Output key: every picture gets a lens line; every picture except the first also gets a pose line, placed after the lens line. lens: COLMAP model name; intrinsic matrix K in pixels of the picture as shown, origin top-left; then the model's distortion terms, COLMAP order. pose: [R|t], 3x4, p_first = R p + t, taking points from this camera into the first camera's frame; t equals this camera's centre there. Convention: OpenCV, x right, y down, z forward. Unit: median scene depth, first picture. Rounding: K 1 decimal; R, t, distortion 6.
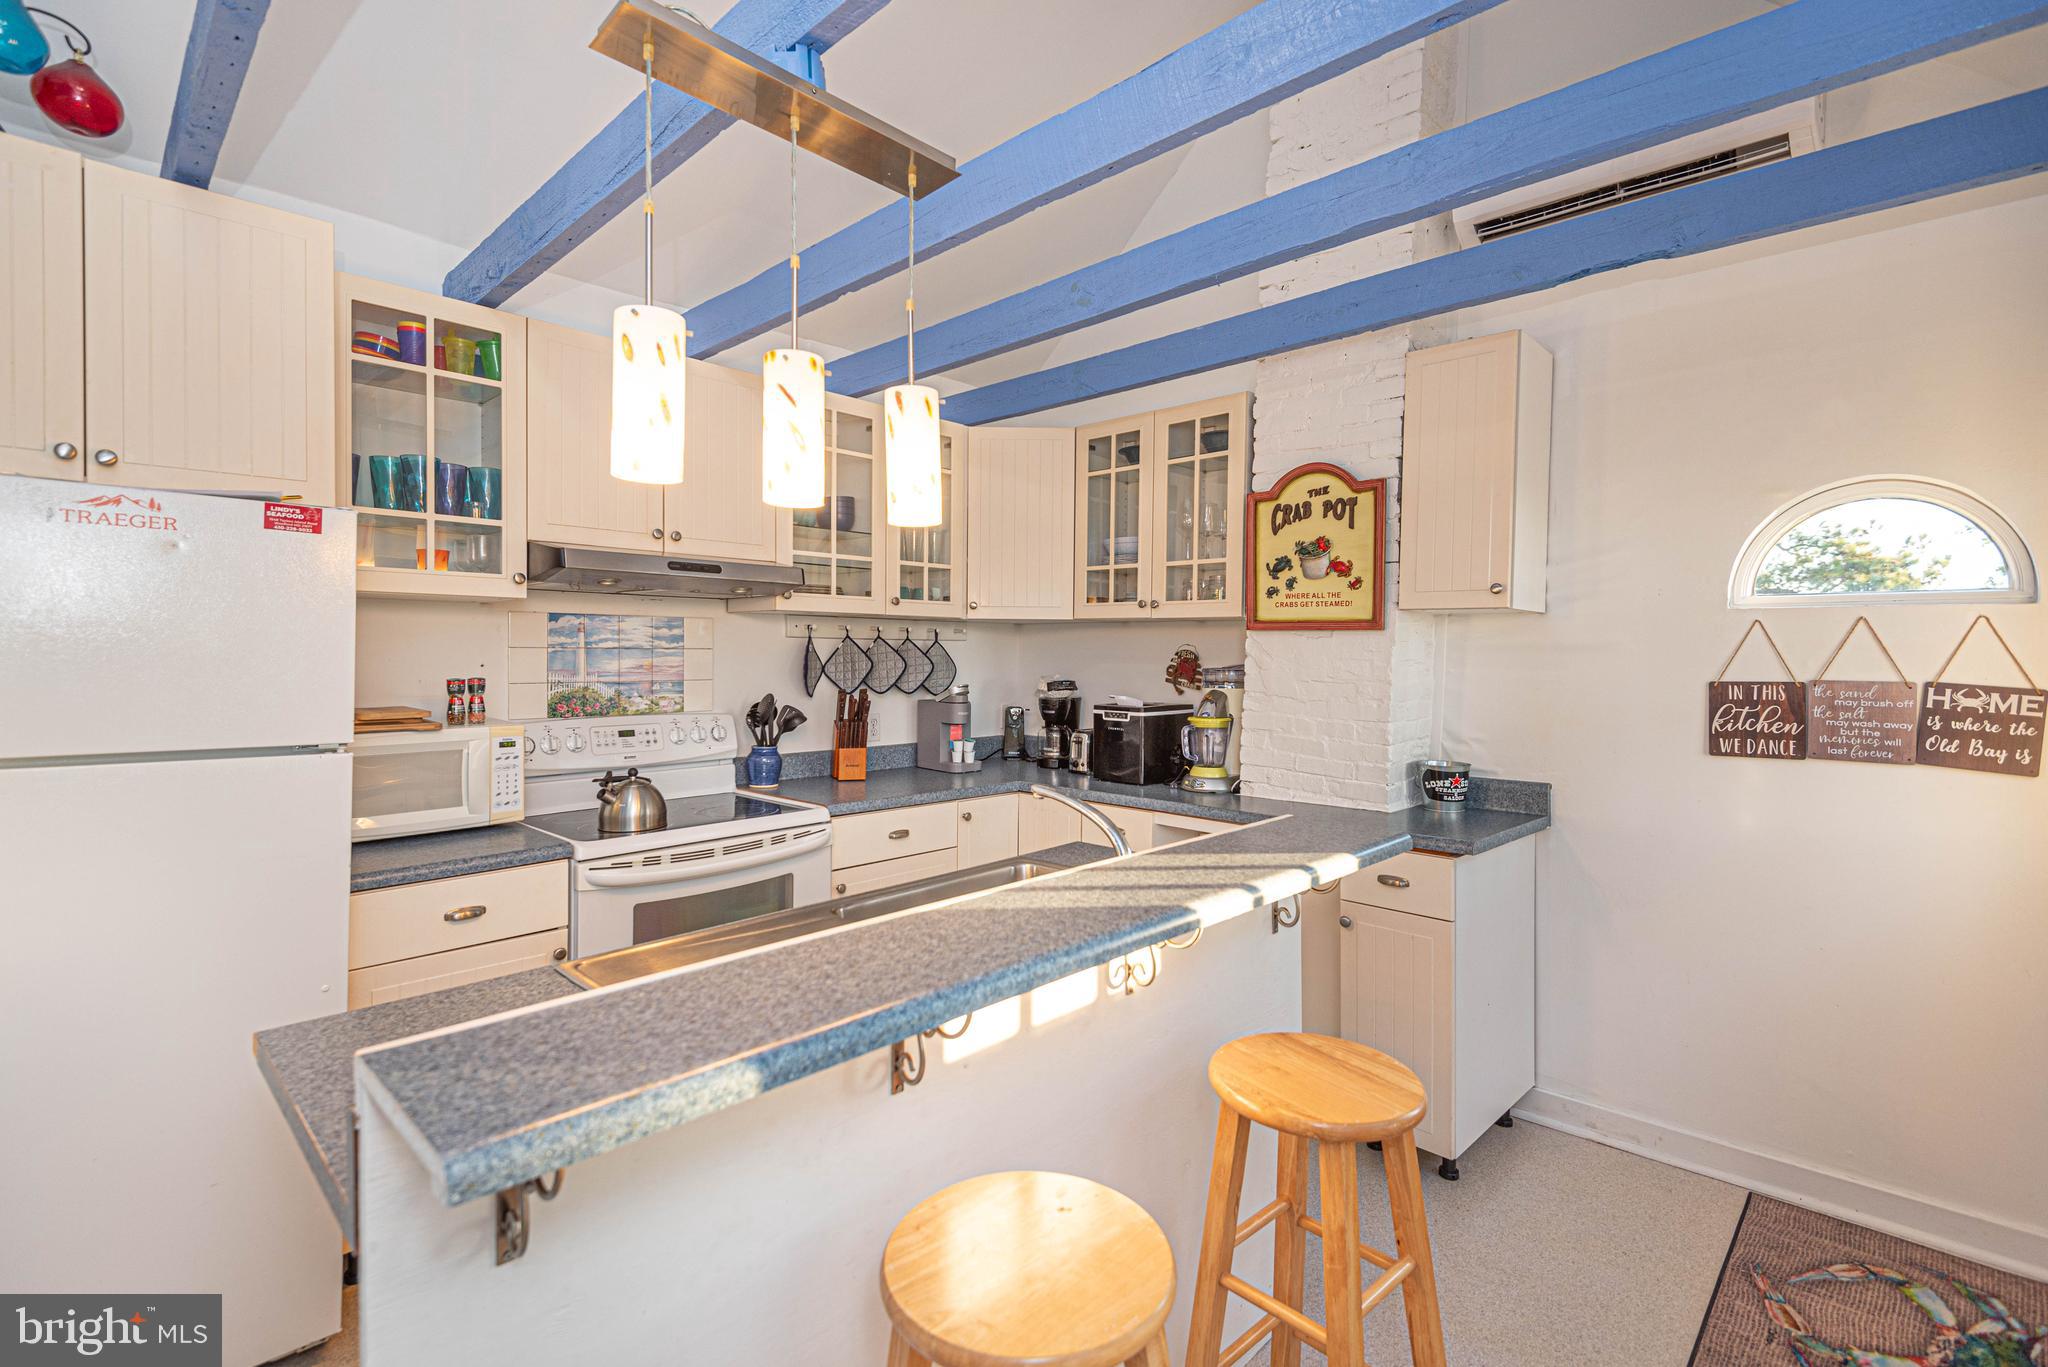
lens RADIAL K [[939.0, 0, 1012.7], [0, 939.0, 665.8], [0, 0, 1]] dist [0.022230, -0.009296]
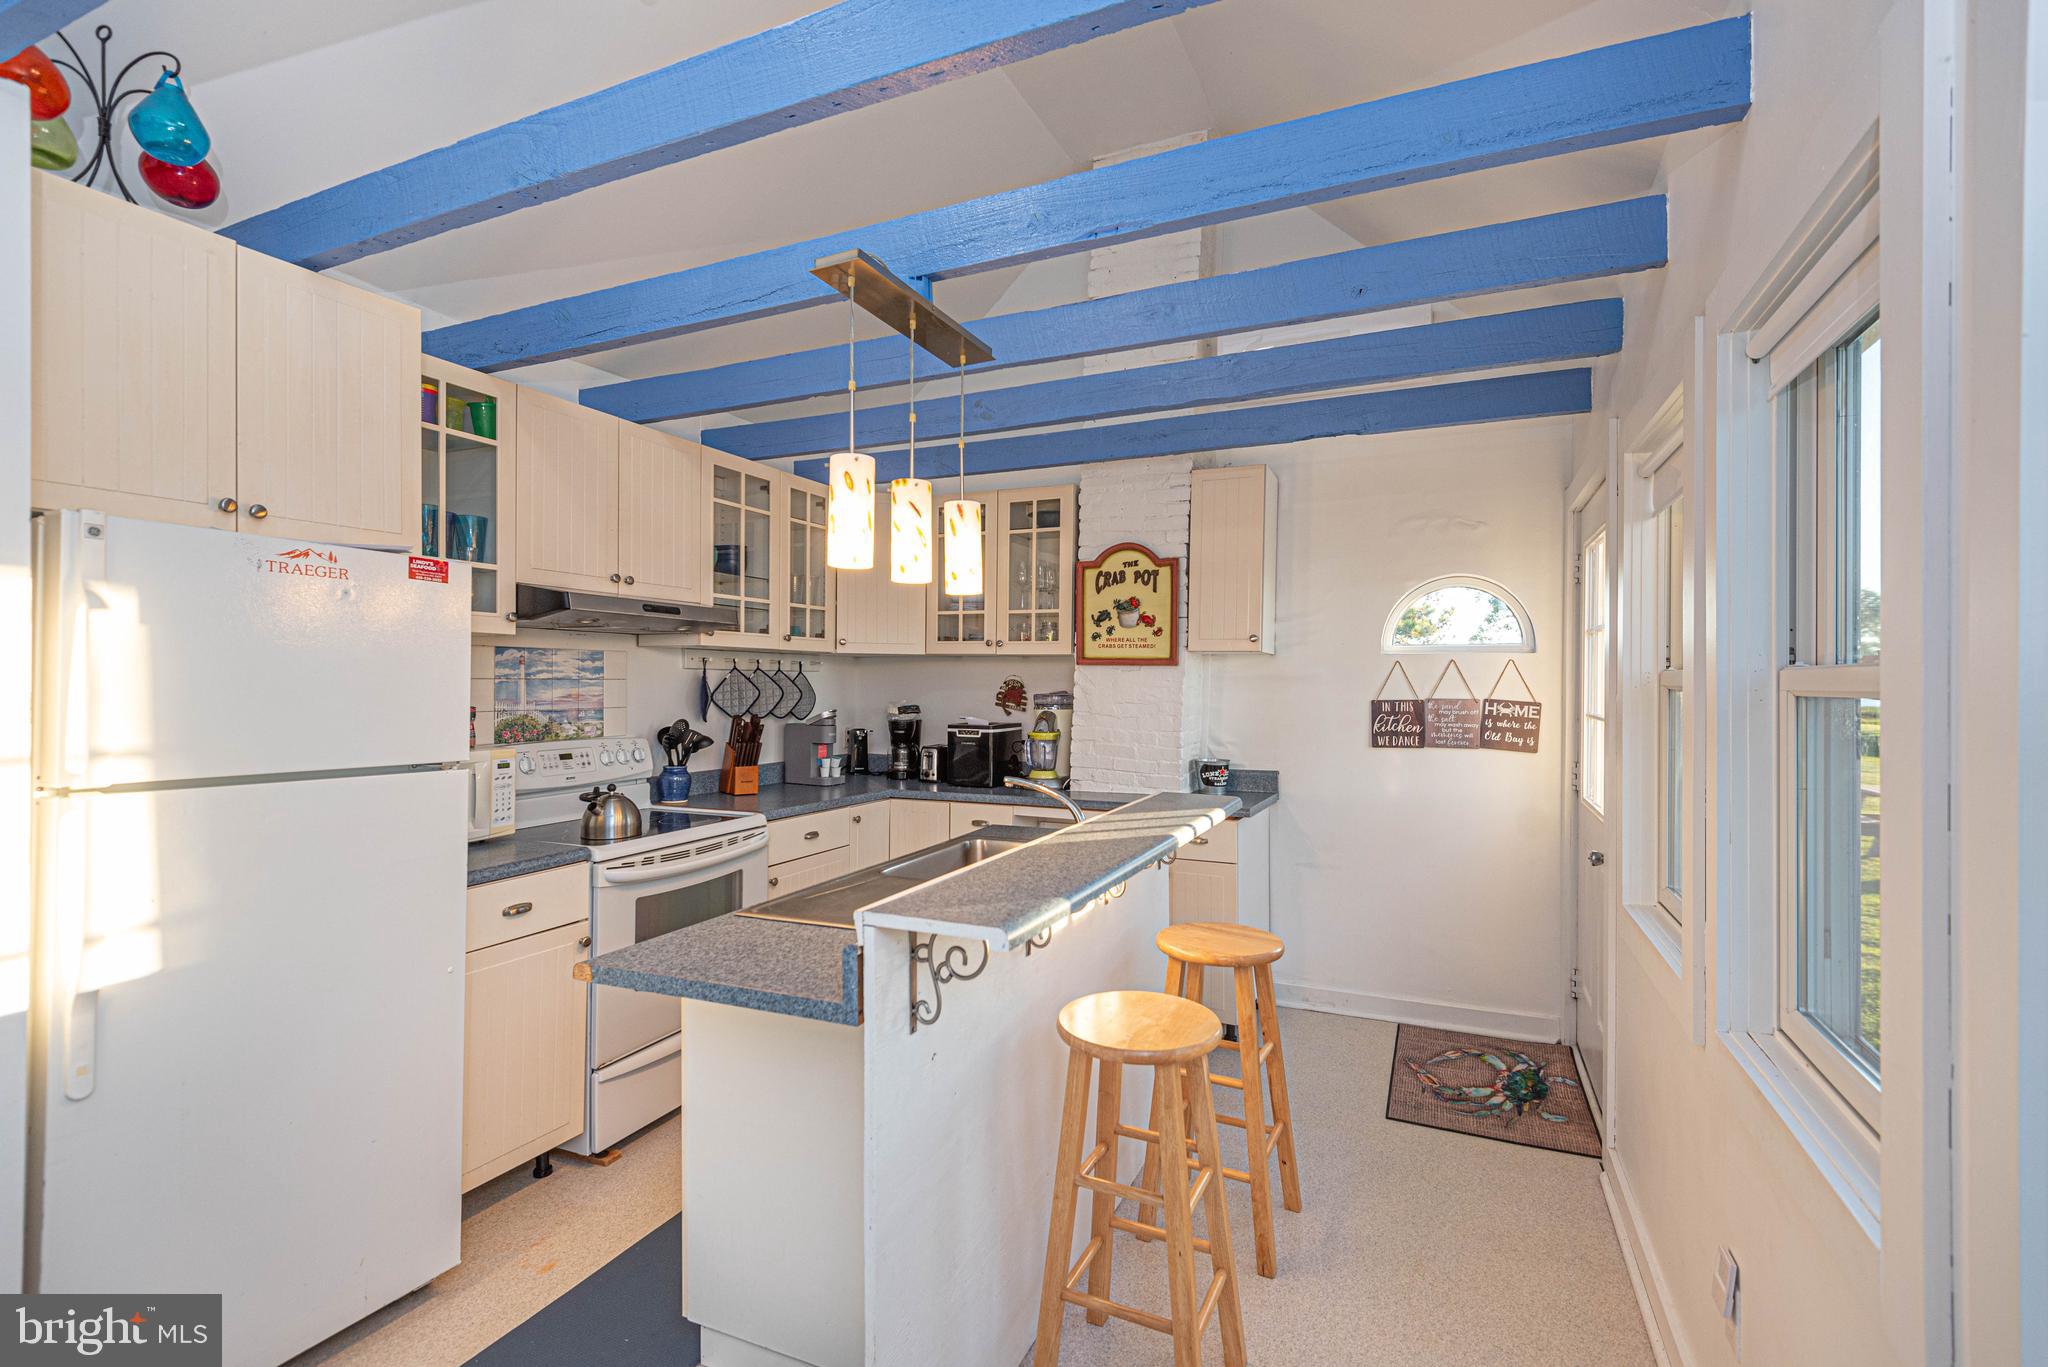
lens RADIAL K [[939.0, 0, 1032.8], [0, 939.0, 678.2], [0, 0, 1]] dist [0.022230, -0.009296]
pose [[0.936318, 0.000239, 0.351154, -0.292054], [0.005711, 0.999857, -0.015908, 0.001335], [-0.351108, 0.016900, 0.936183, -0.223583]]
